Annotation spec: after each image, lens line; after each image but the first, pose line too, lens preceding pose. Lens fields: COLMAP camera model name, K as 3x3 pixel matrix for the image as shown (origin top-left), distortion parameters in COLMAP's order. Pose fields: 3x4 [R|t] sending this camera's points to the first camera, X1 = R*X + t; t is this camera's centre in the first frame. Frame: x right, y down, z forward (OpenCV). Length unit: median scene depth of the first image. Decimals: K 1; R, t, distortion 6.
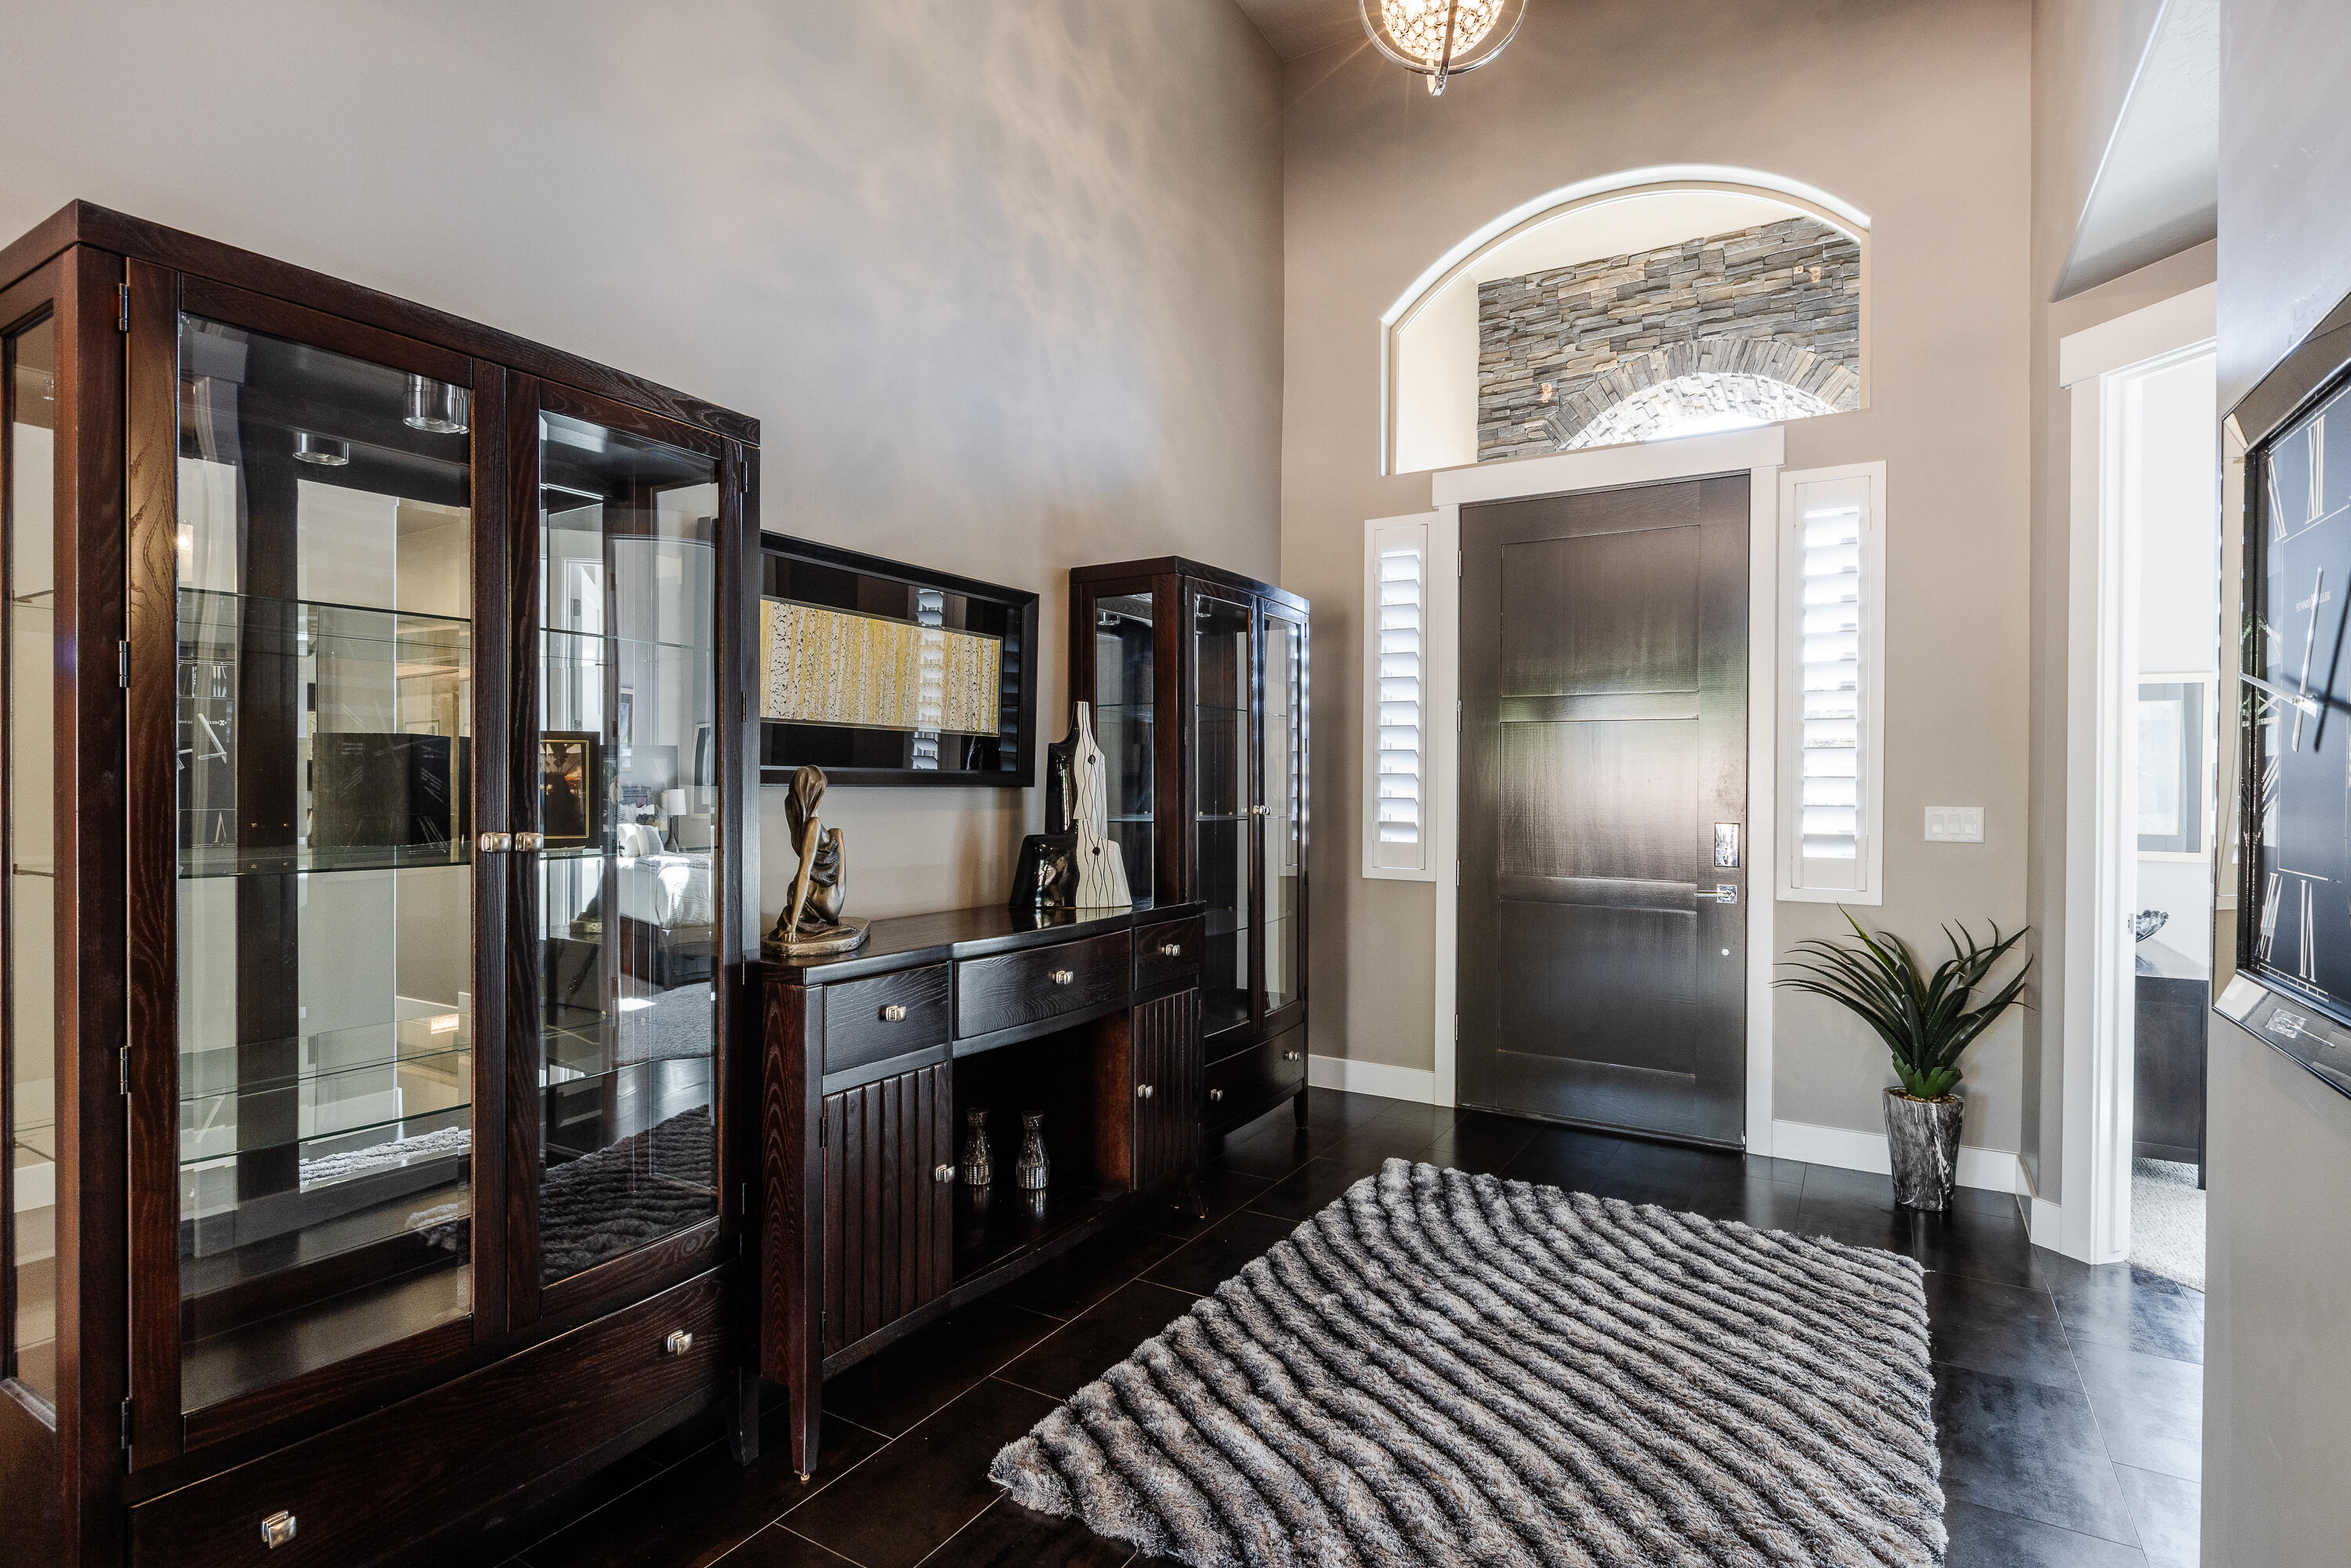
lens RADIAL K [[1168.4, 0, 1177.6], [0, 1168.4, 786.3], [0, 0, 1]] dist [0.000989, -0.000073]
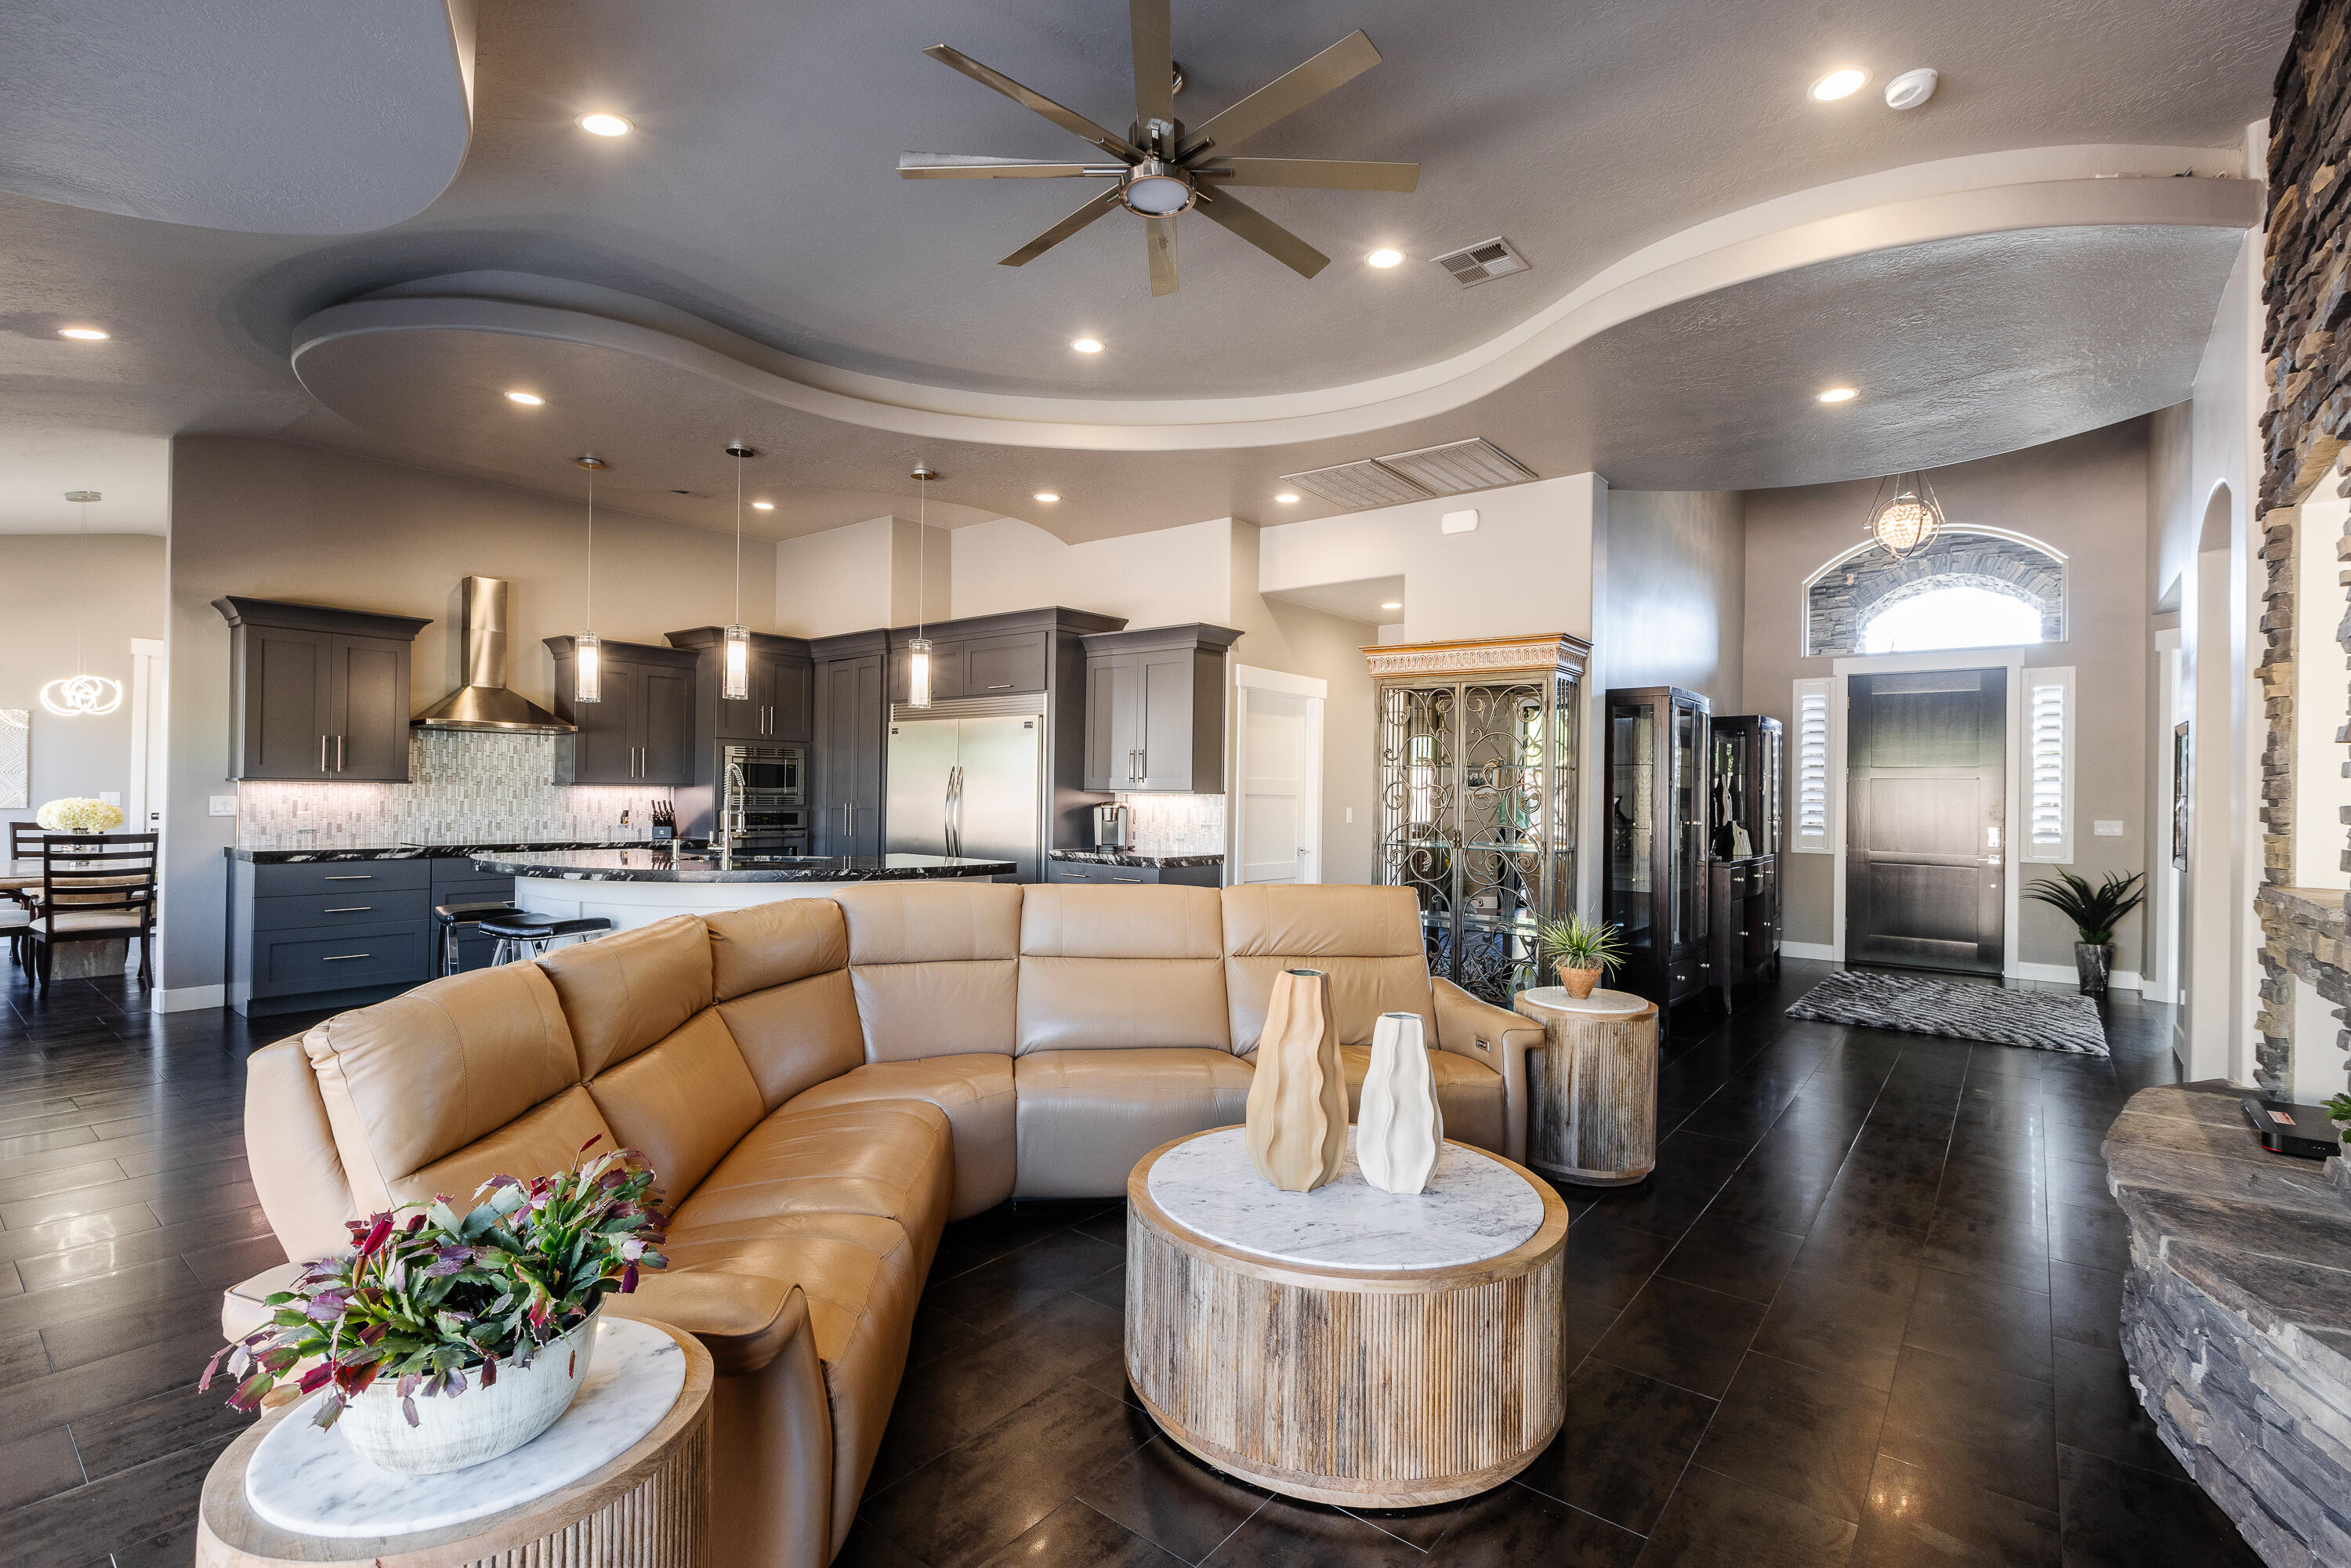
lens RADIAL K [[1074.4, 0, 1173.0], [0, 1074.4, 791.4], [0, 0, 1]] dist [0.001450, 0.000278]
pose [[0.990437, 0.007143, -0.137780, -0.808083], [-0.008444, 0.999925, -0.008861, -0.004629], [0.137706, 0.009939, 0.990423, -1.256974]]
